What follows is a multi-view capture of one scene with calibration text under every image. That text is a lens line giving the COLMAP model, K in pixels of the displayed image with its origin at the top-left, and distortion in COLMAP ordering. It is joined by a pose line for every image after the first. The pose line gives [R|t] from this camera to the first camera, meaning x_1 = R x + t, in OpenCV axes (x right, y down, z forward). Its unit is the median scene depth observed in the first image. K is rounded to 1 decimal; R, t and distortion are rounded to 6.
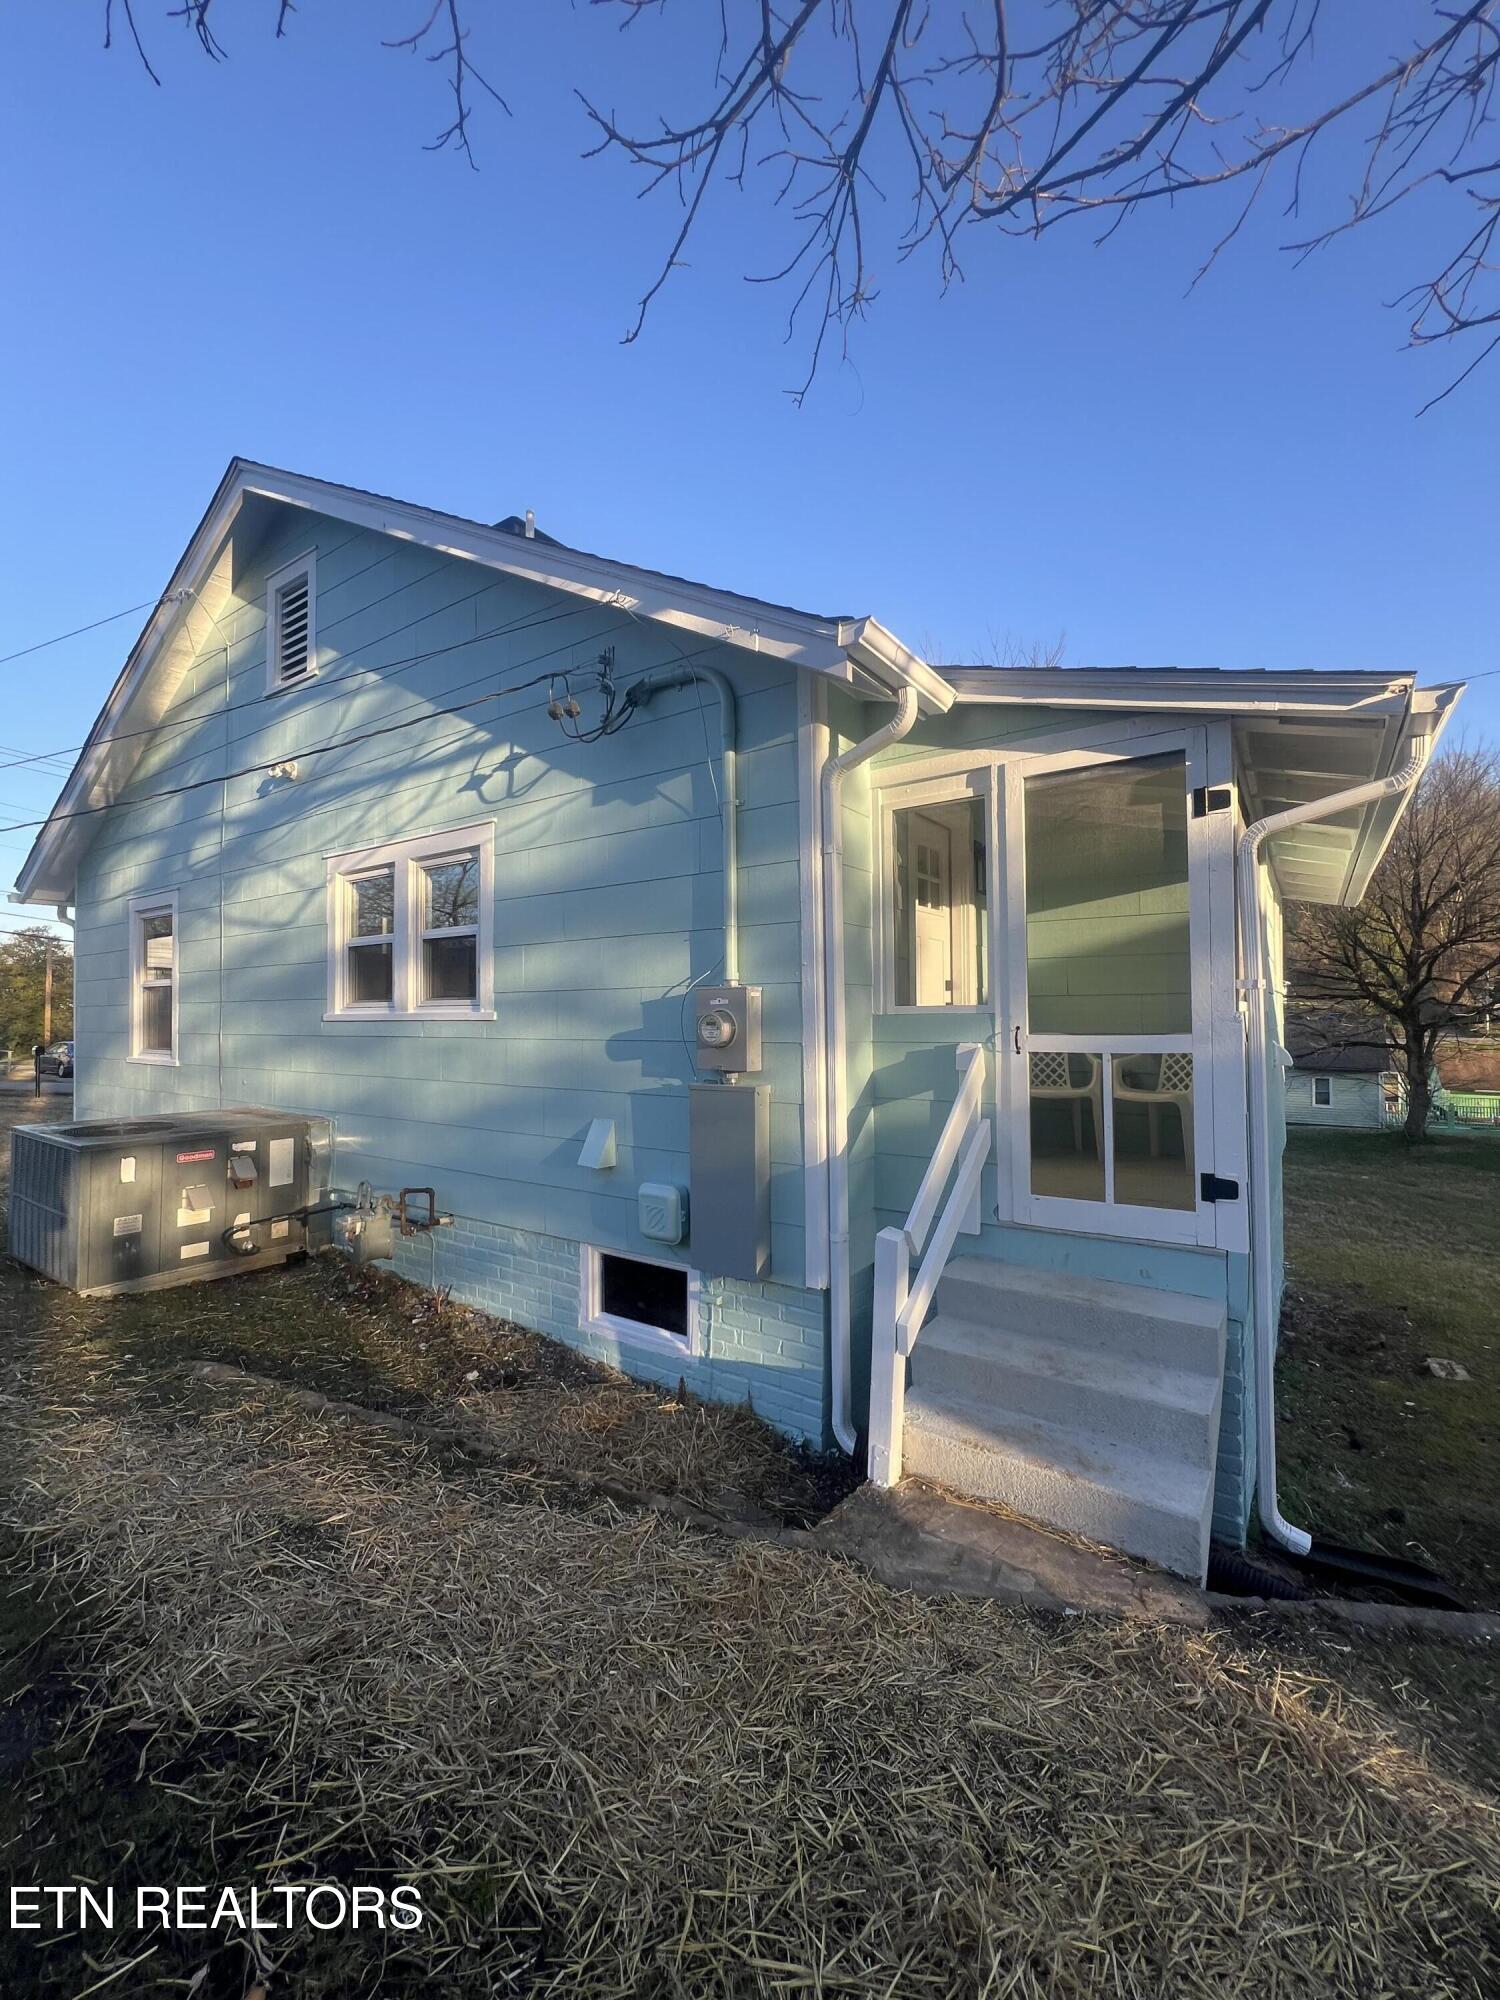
lens RADIAL K [[810.5, 0, 758.3], [0, 810.5, 999.3], [0, 0, 1]] dist [0.002662, -0.000338]
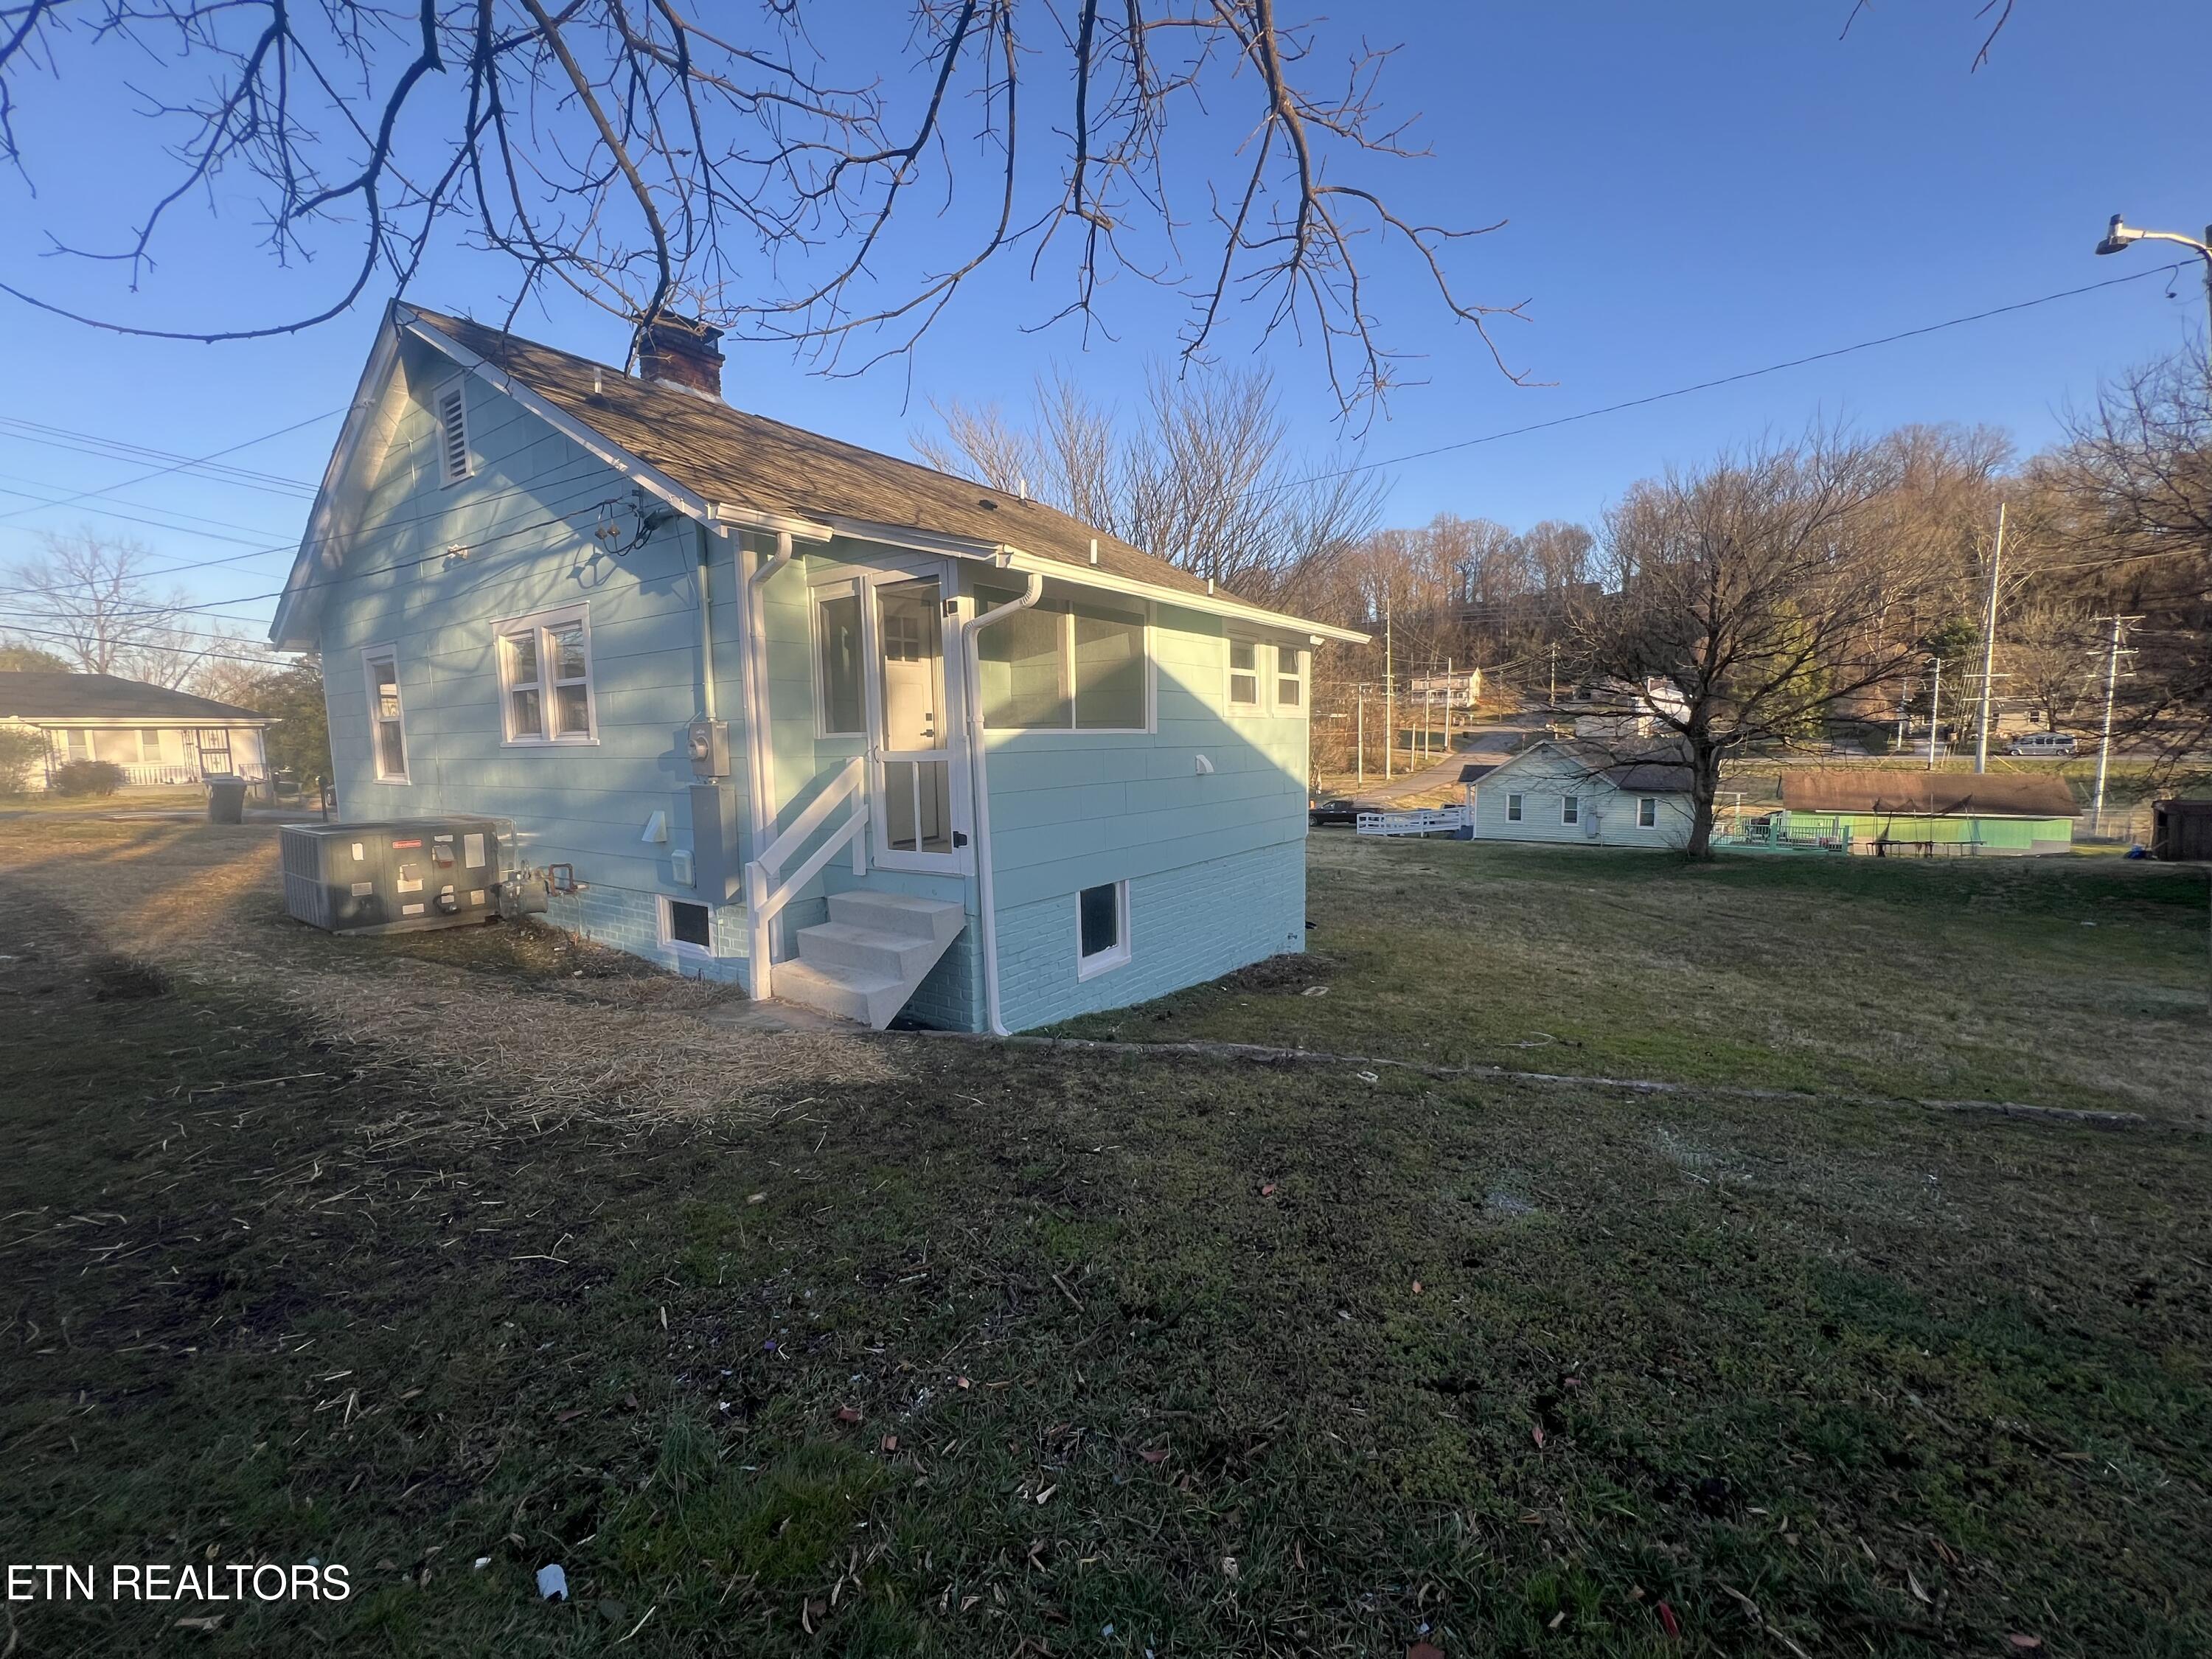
lens RADIAL K [[896.4, 0, 1097.2], [0, 896.4, 825.6], [0, 0, 1]] dist [0.002662, -0.000338]
pose [[0.999742, -0.006905, -0.021638, 0.494331], [0.009391, 0.993087, 0.117007, -0.007560], [0.020680, -0.117180, 0.992895, -0.476575]]
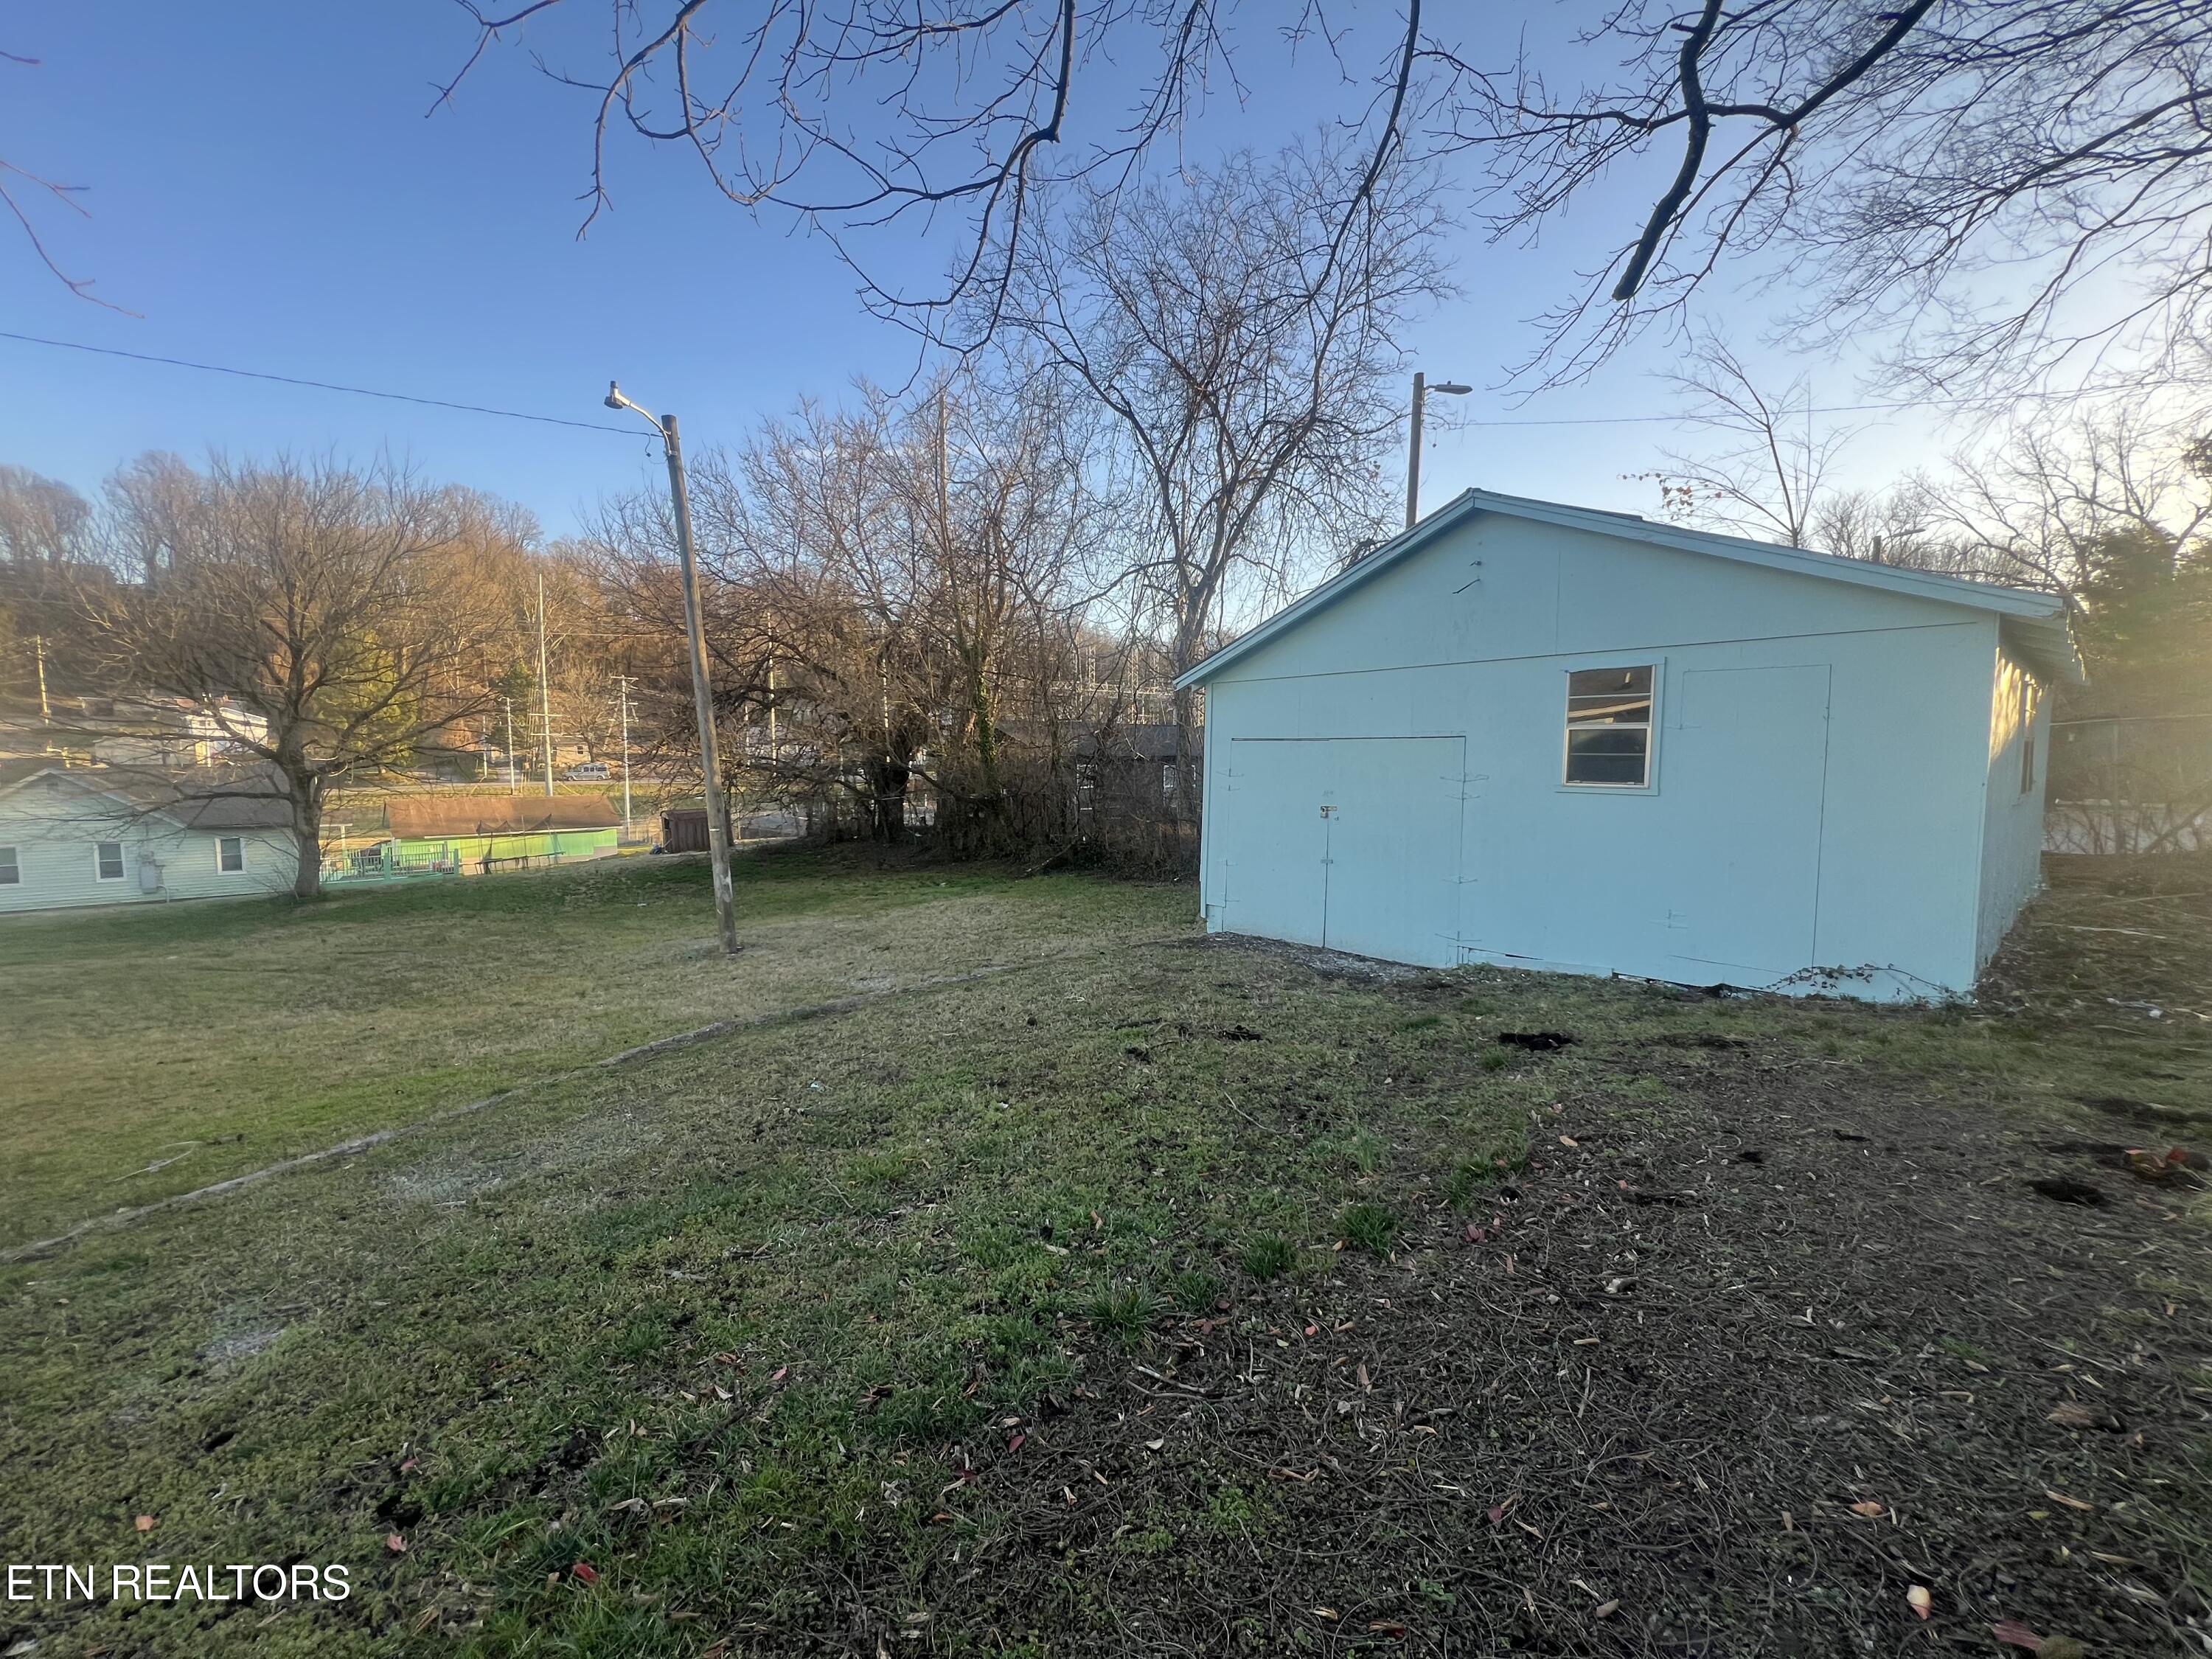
lens RADIAL K [[887.9, 0, 1106.2], [0, 887.9, 836.6], [0, 0, 1]] dist [-0.000673, 0.000216]
pose [[0.251343, -0.084010, 0.964245, 0.448525], [-0.018039, 0.995646, 0.091448, -0.005620], [-0.967730, -0.040379, 0.248733, -0.460871]]
